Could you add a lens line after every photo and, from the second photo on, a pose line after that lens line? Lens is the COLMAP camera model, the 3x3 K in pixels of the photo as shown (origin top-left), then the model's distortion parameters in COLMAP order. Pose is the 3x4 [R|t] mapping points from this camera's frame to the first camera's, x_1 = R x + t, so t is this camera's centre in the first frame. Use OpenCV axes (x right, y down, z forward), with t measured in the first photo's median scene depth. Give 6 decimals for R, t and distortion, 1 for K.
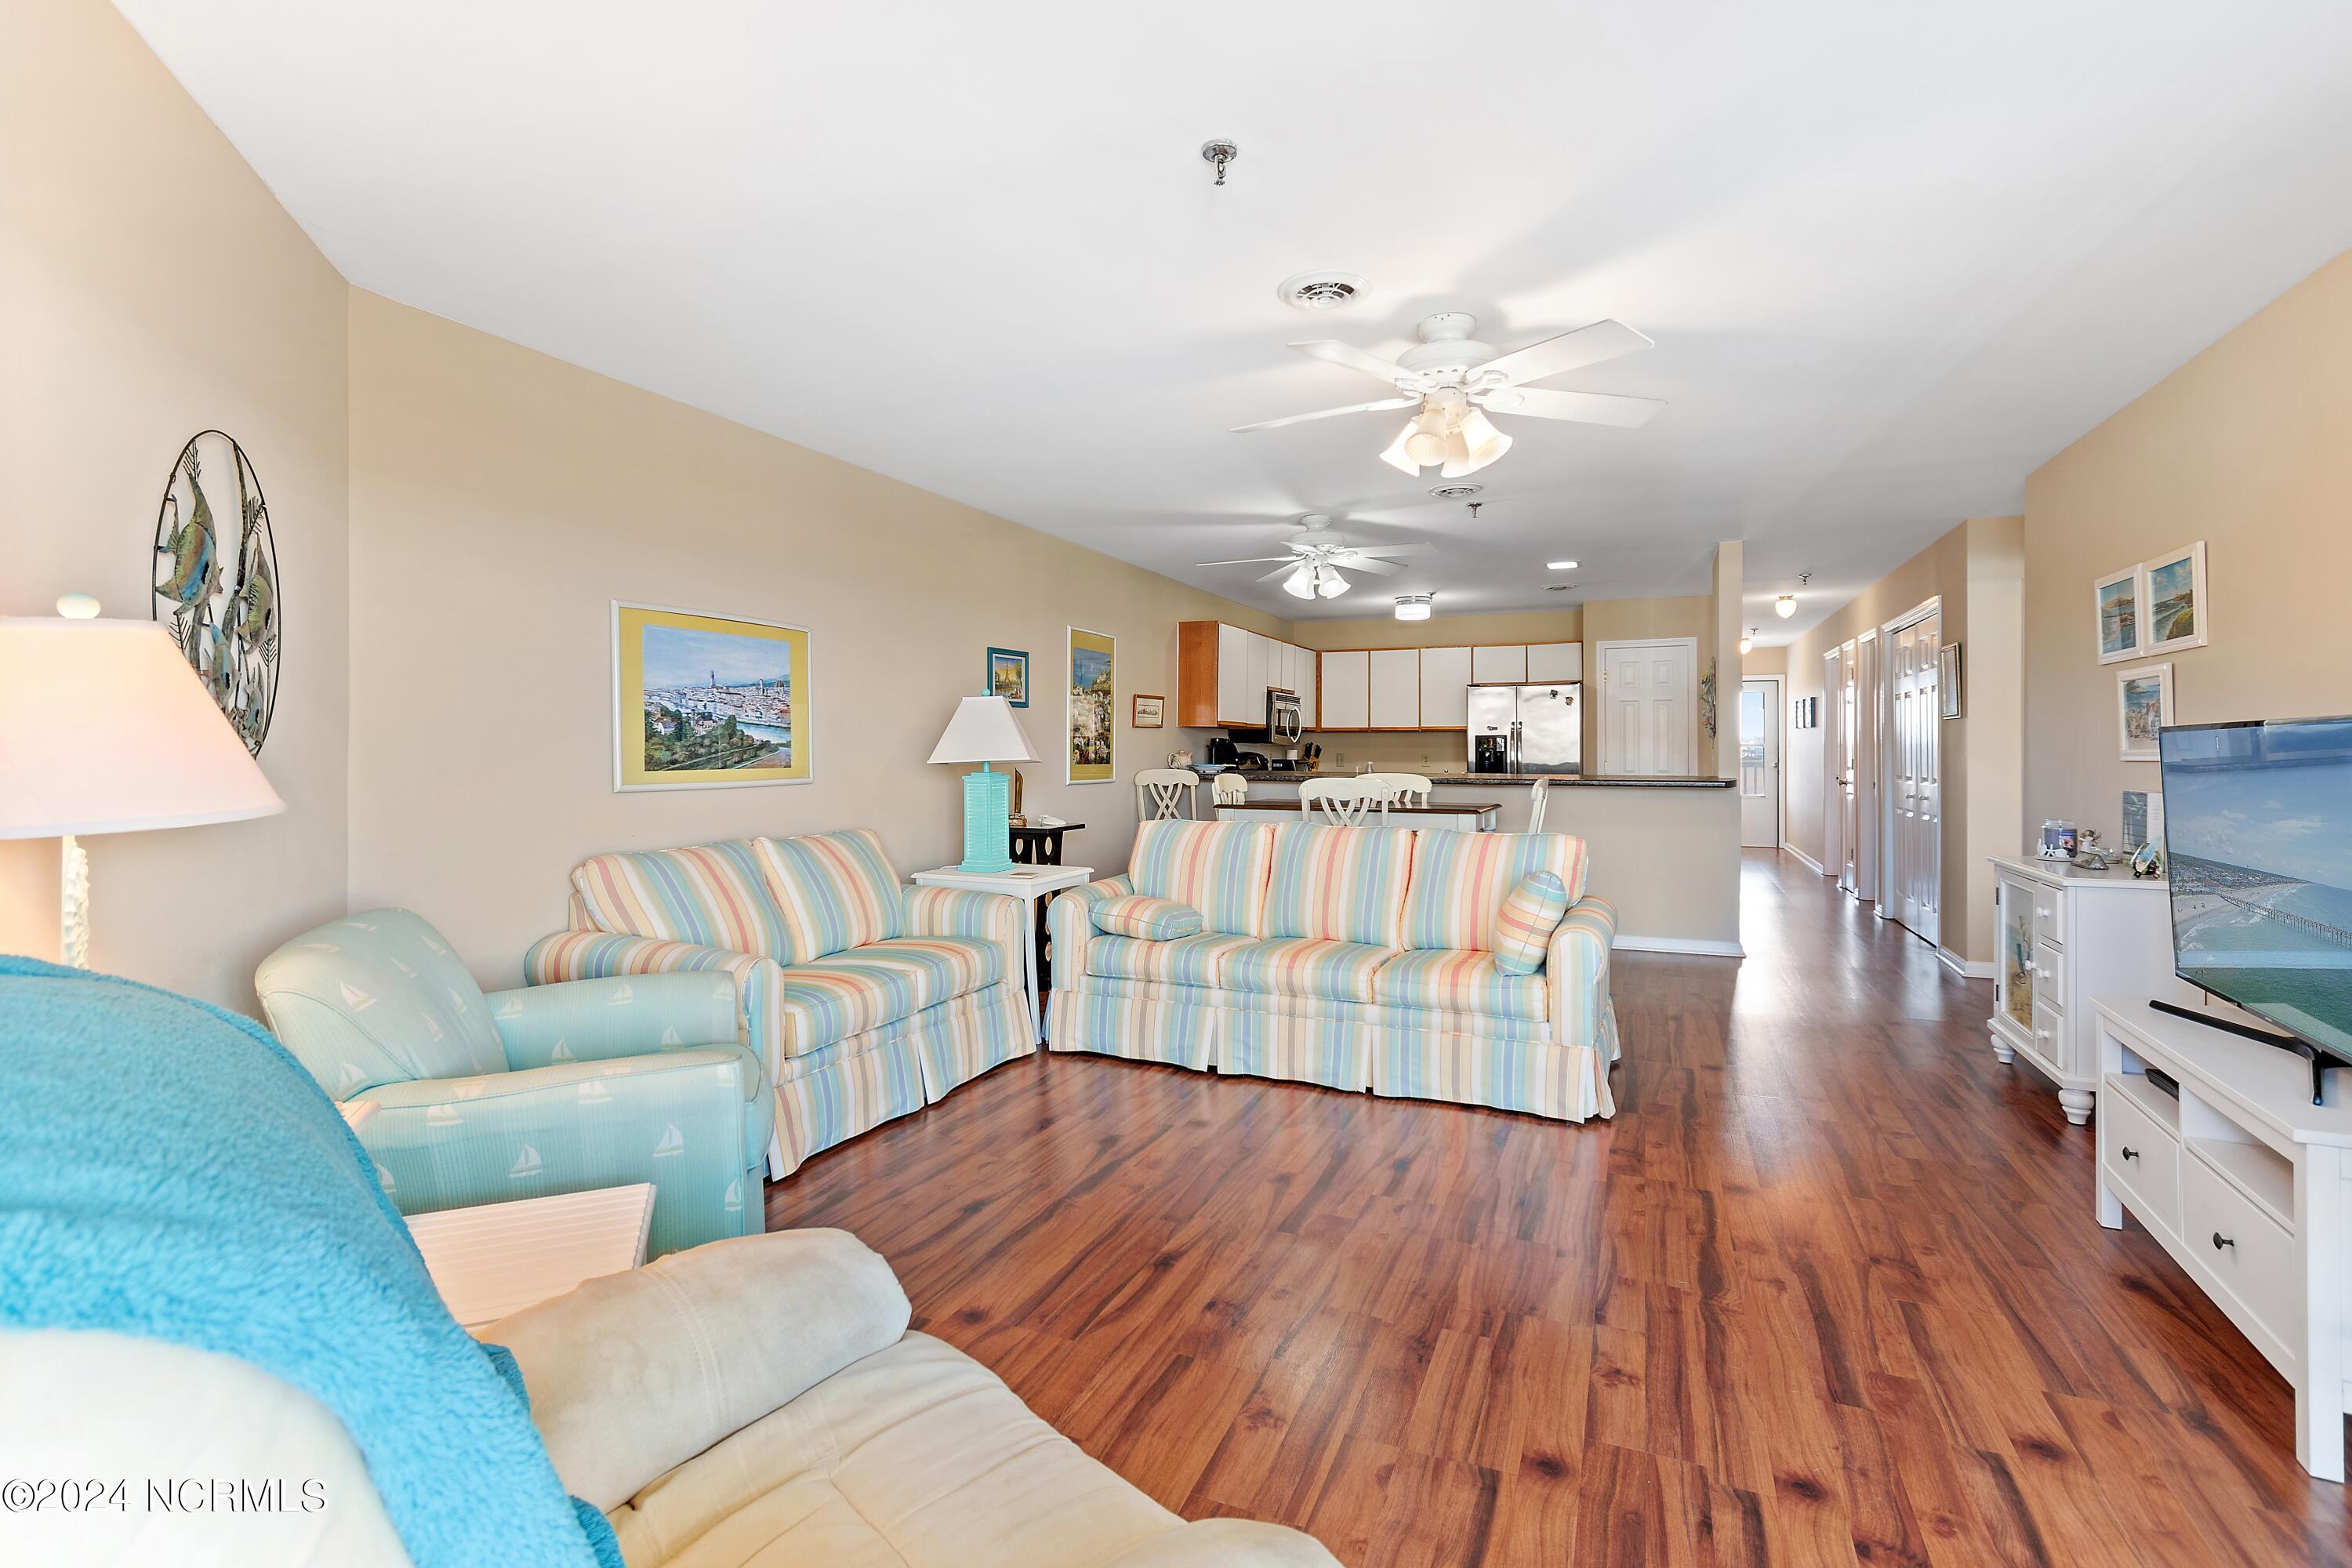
lens RADIAL K [[1046.4, 0, 1182.8], [0, 1046.4, 768.6], [0, 0, 1]] dist [0.003070, -0.001999]
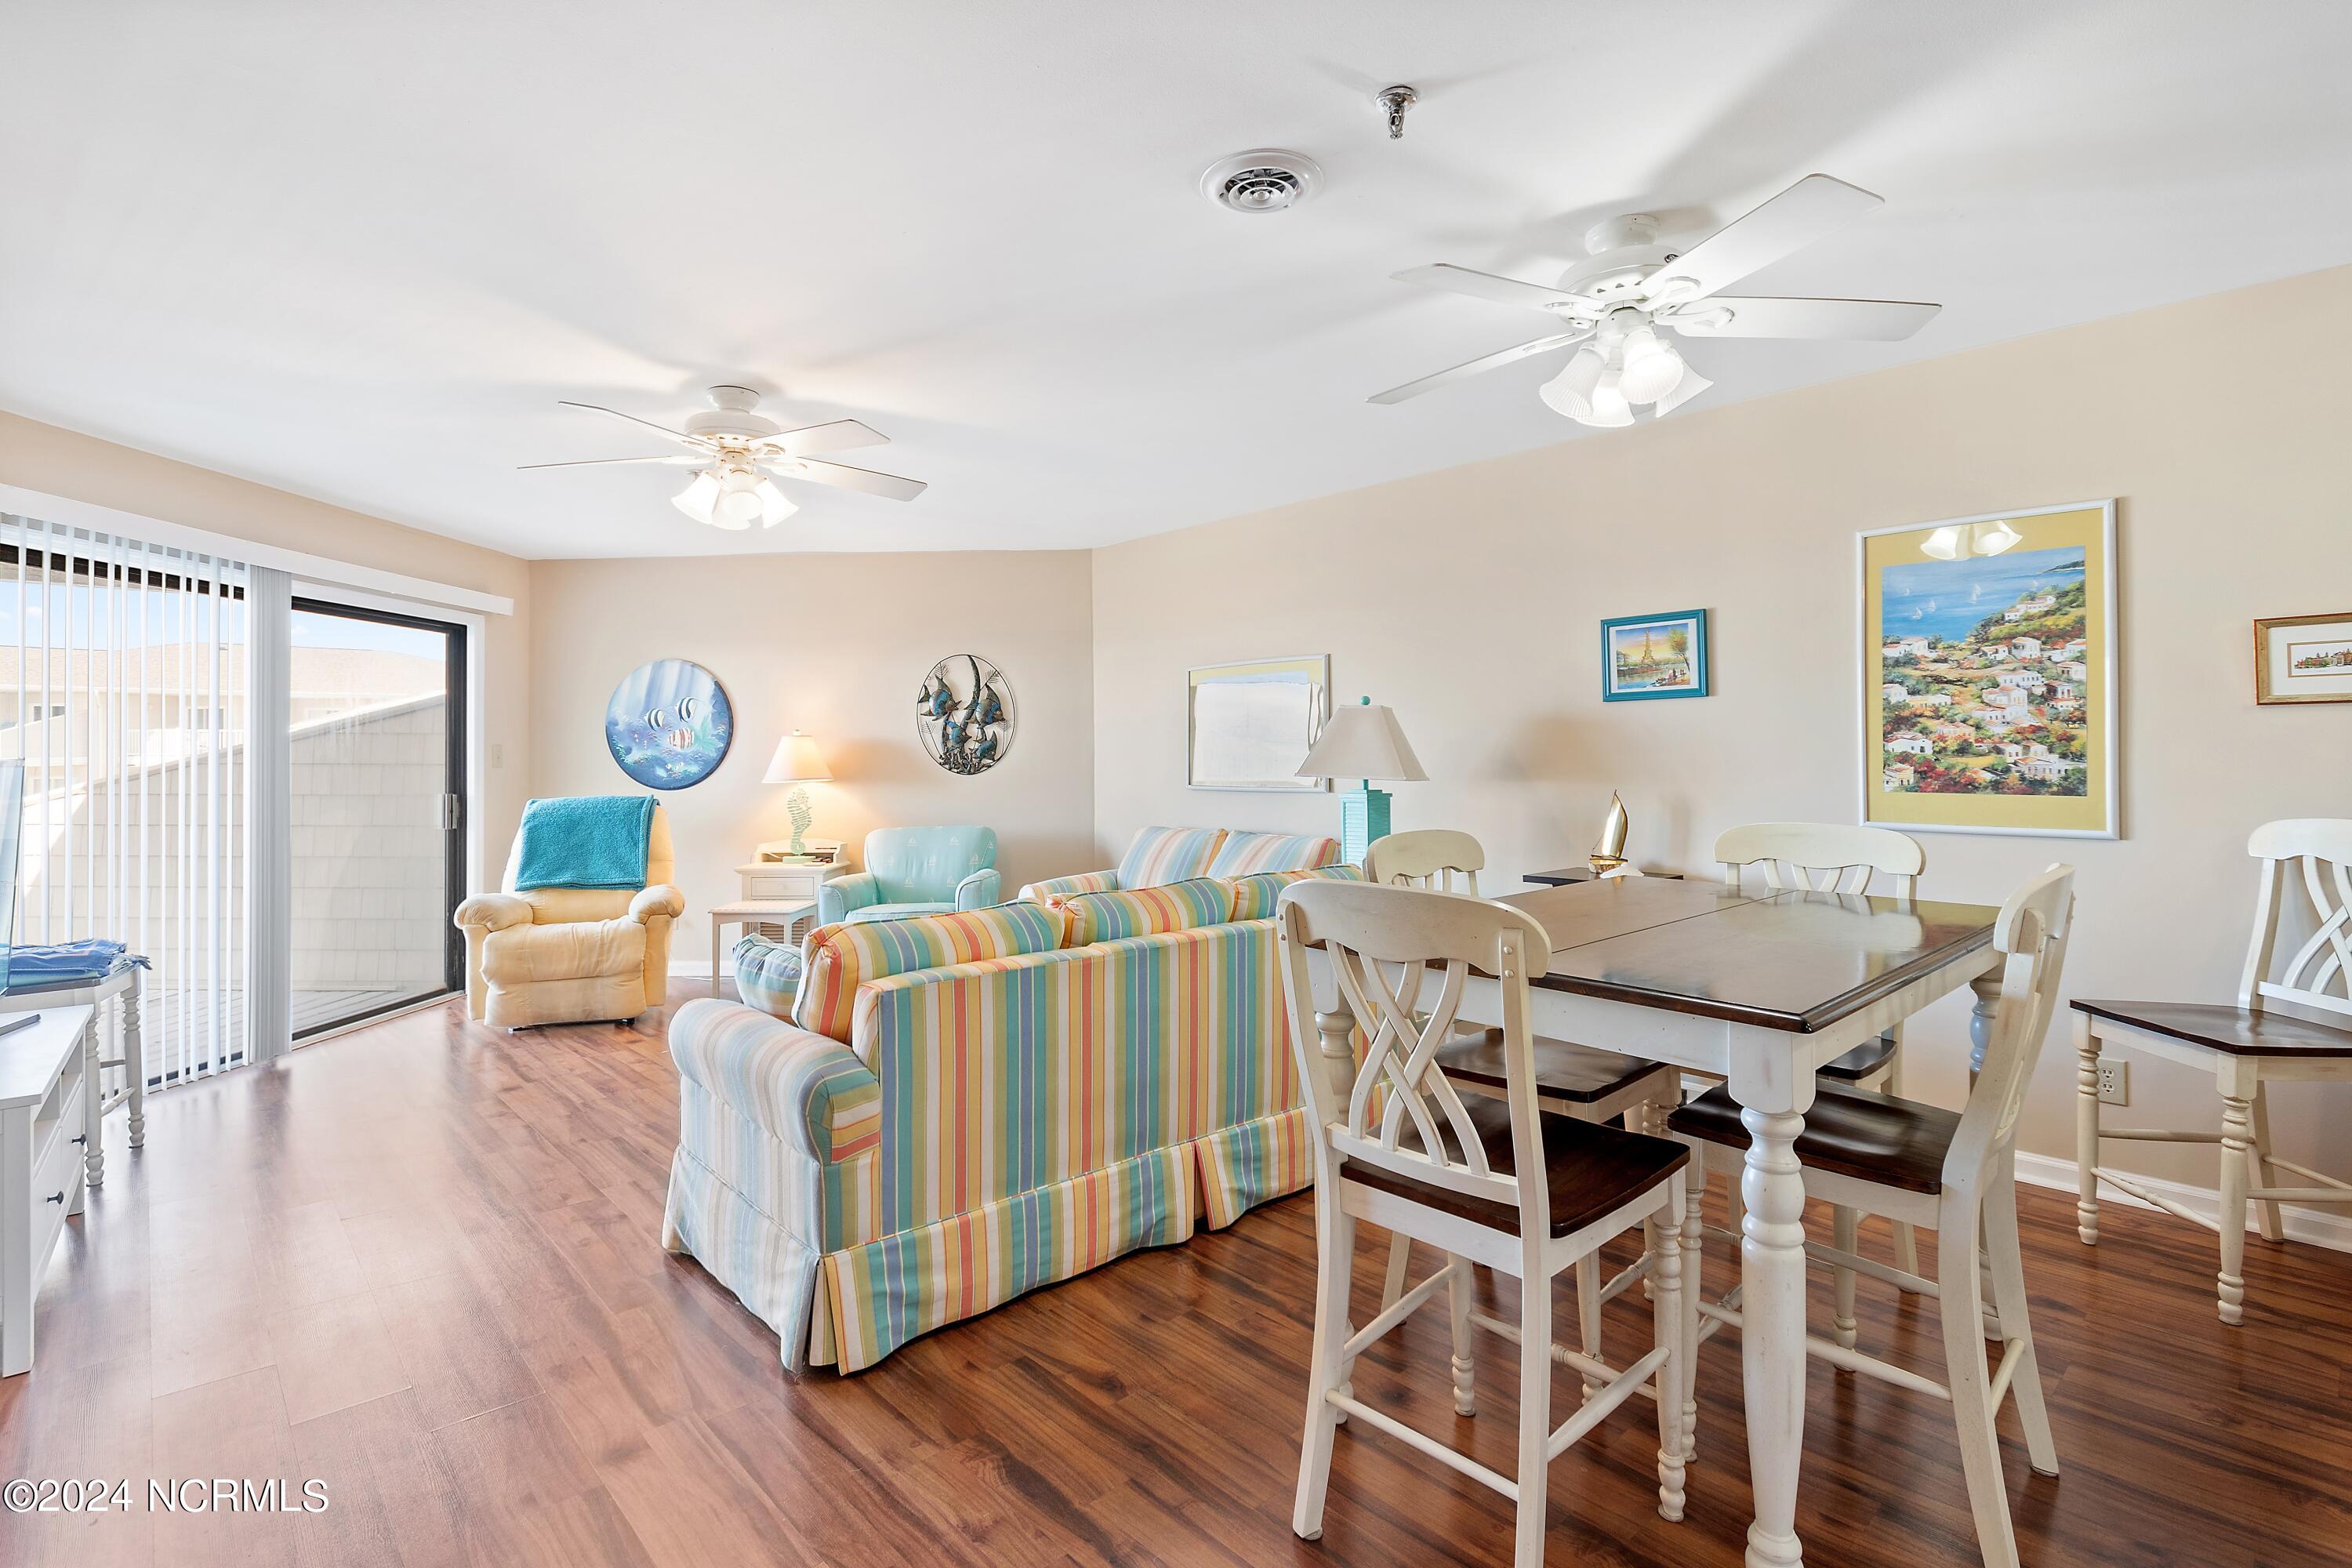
lens RADIAL K [[1122.3, 0, 1171.6], [0, 1122.3, 742.9], [0, 0, 1]] dist [0.007449, -0.006224]
pose [[-0.399468, -0.004092, -0.916738, 0.529313], [-0.008788, 0.999961, -0.000634, -0.023802], [0.916705, 0.007803, -0.399488, 0.863678]]
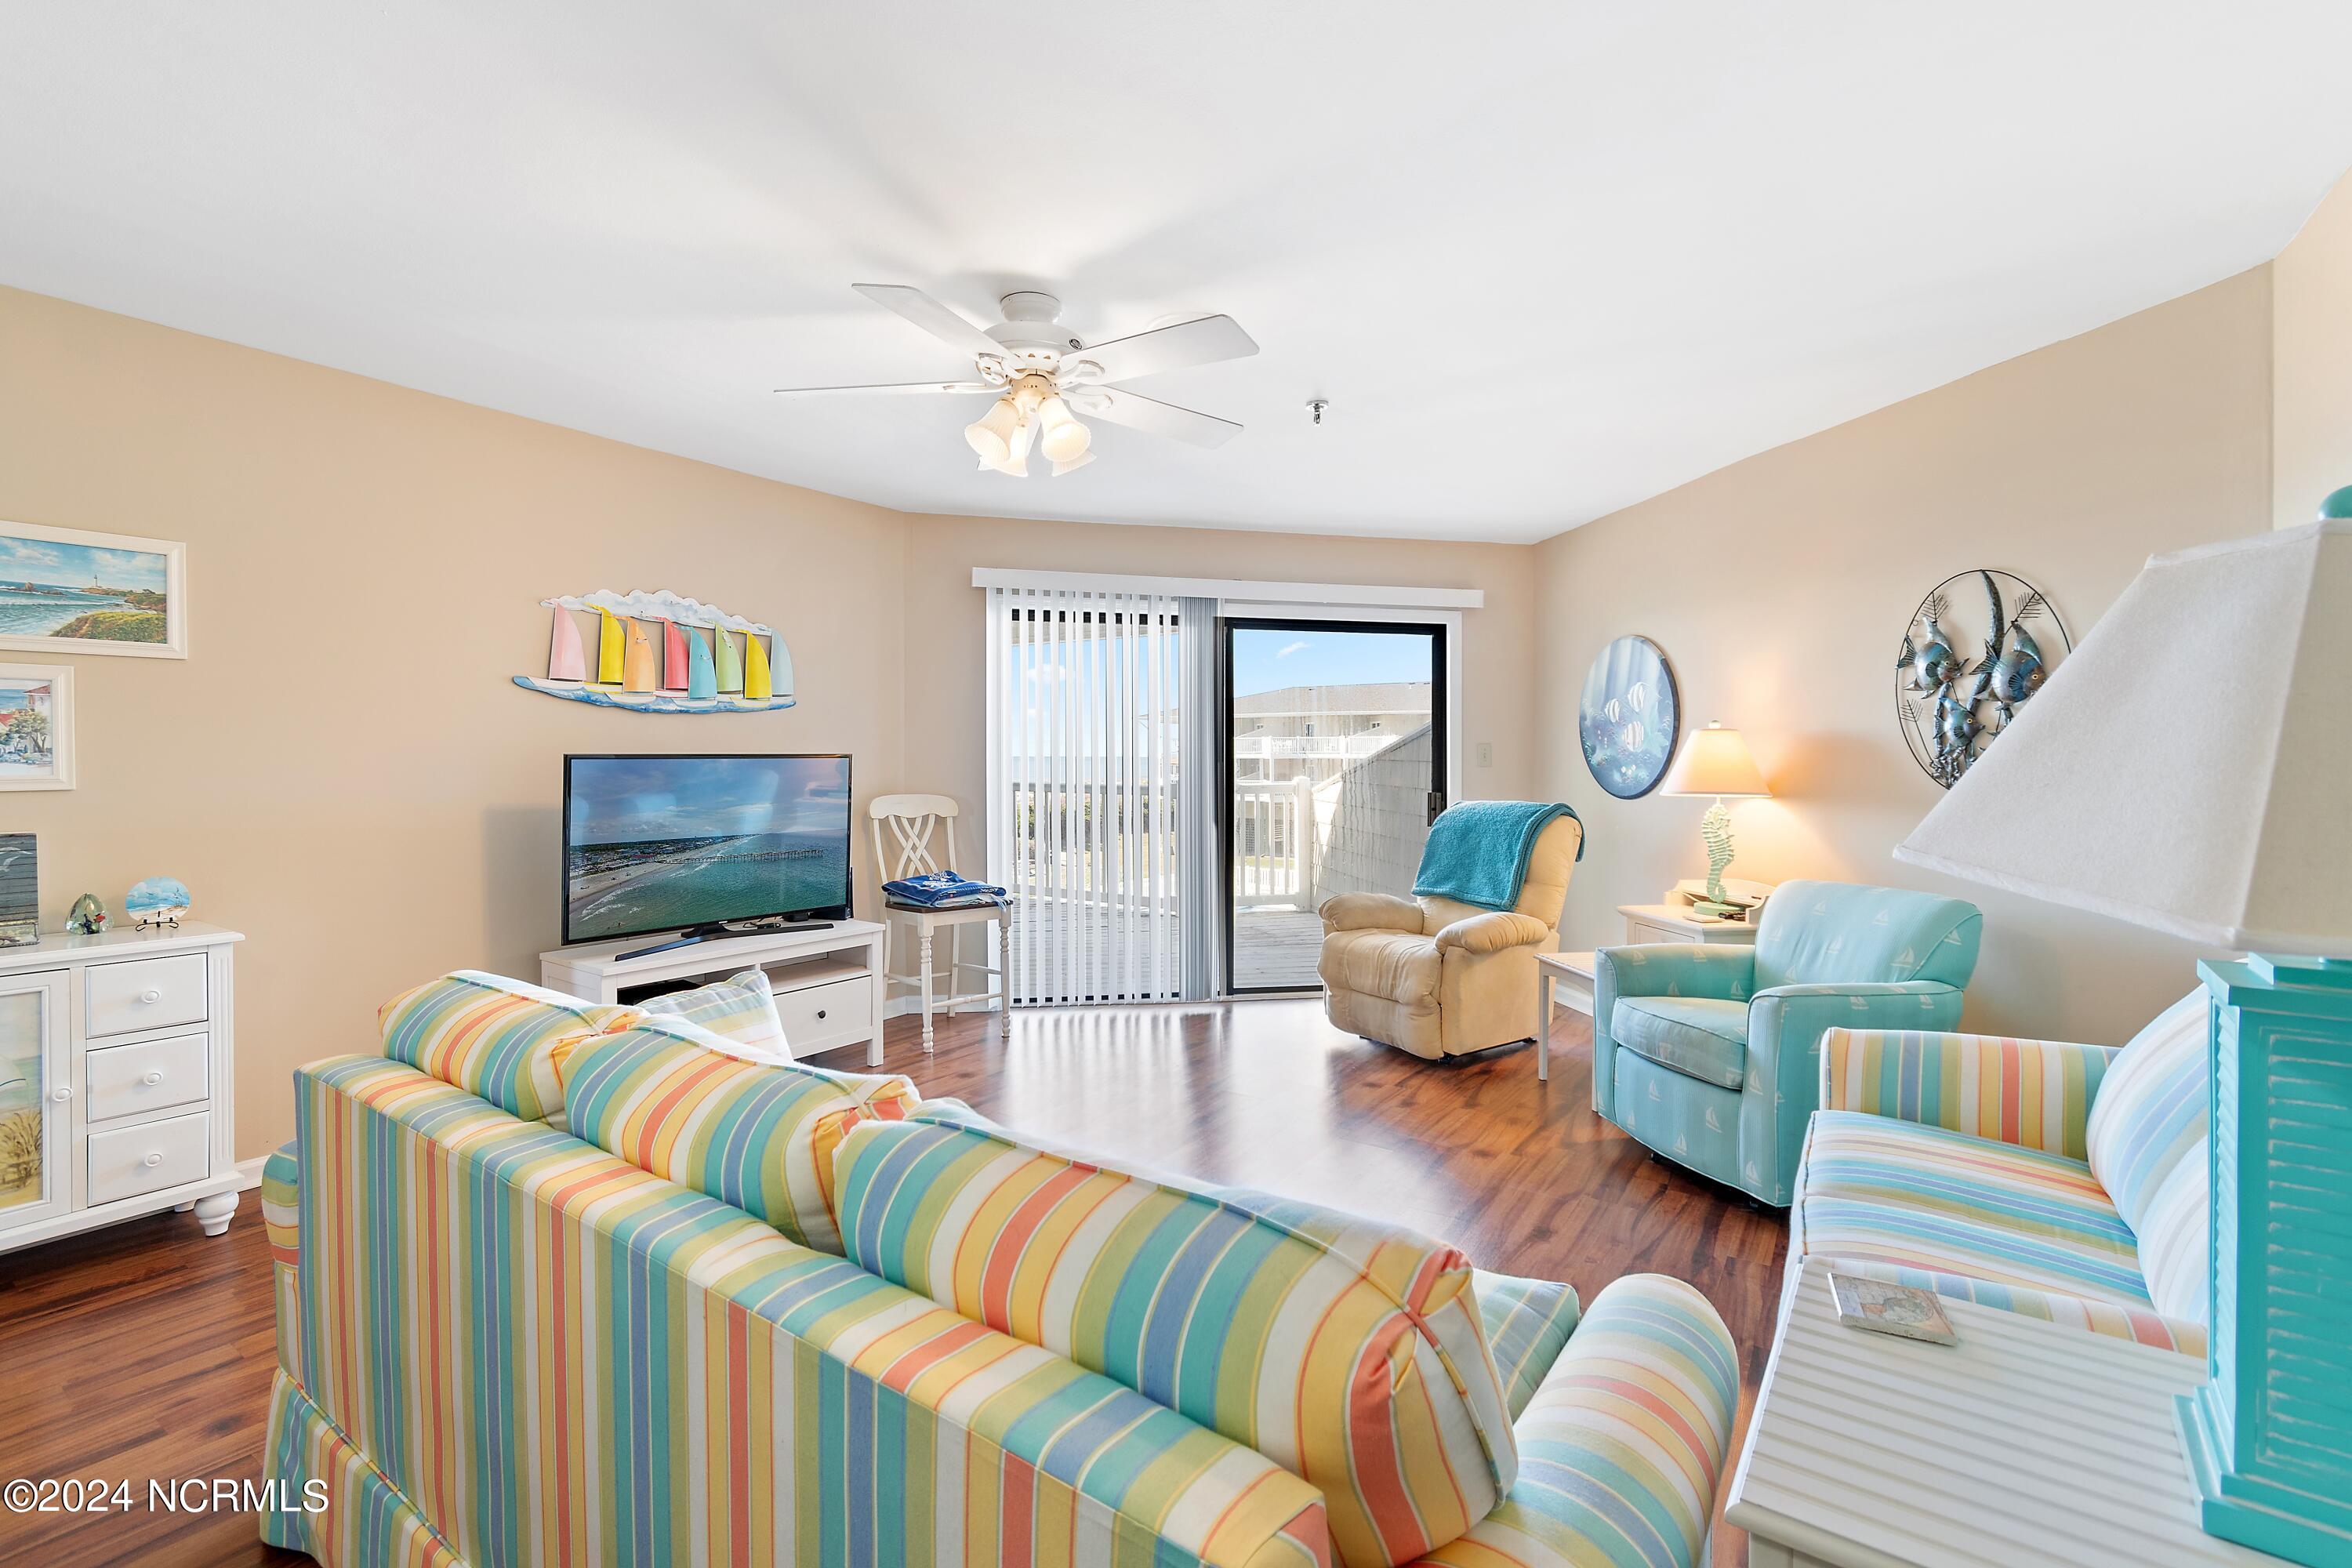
lens RADIAL K [[1046.4, 0, 1210.8], [0, 1046.4, 773.9], [0, 0, 1]] dist [0.003070, -0.001999]
pose [[-0.985943, -0.005068, 0.167003, -0.024463], [0.001012, 0.999340, 0.036301, -0.024265], [-0.167077, 0.035960, -0.985288, 0.845121]]
